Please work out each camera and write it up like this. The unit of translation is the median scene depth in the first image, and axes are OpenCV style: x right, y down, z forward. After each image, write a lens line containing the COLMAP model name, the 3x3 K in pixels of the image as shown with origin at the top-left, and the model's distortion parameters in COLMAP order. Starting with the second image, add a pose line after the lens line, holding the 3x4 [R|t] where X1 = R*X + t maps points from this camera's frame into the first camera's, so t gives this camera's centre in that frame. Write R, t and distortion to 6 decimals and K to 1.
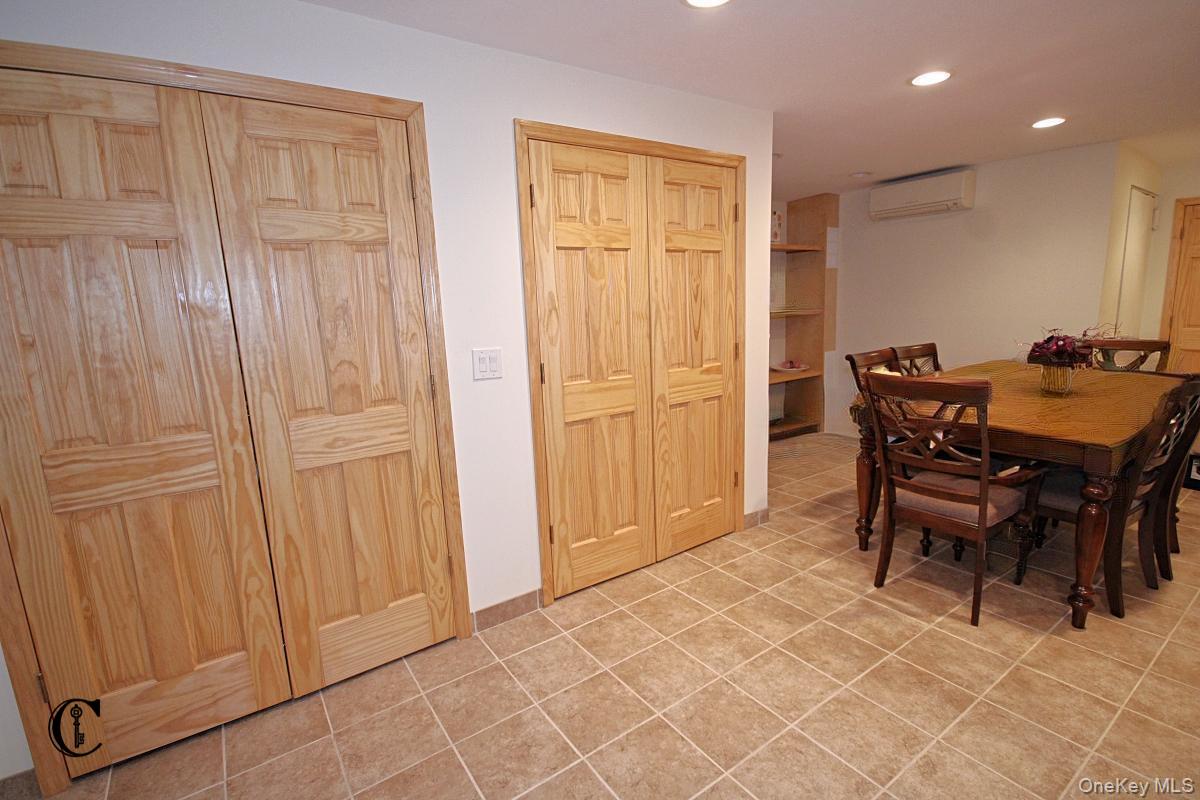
lens RADIAL K [[564.4, 0, 598.9], [0, 564.4, 398.8], [0, 0, 1]] dist [0.002149, -0.001825]
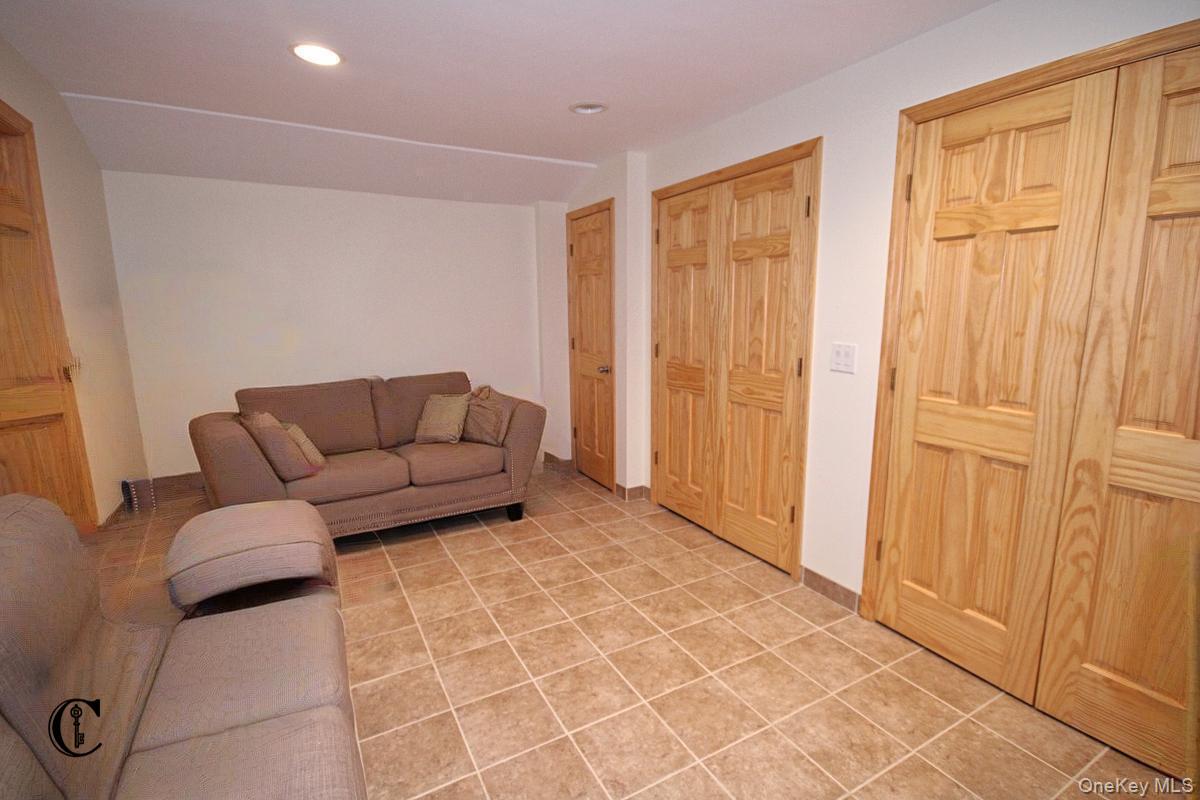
lens RADIAL K [[564.4, 0, 600.1], [0, 564.4, 401.1], [0, 0, 1]] dist [0.002149, -0.001825]
pose [[-0.112340, 0.209070, -0.971426, 0.861916], [-0.154897, 0.961979, 0.224950, -0.142962], [0.981523, 0.175742, -0.075684, 0.597956]]
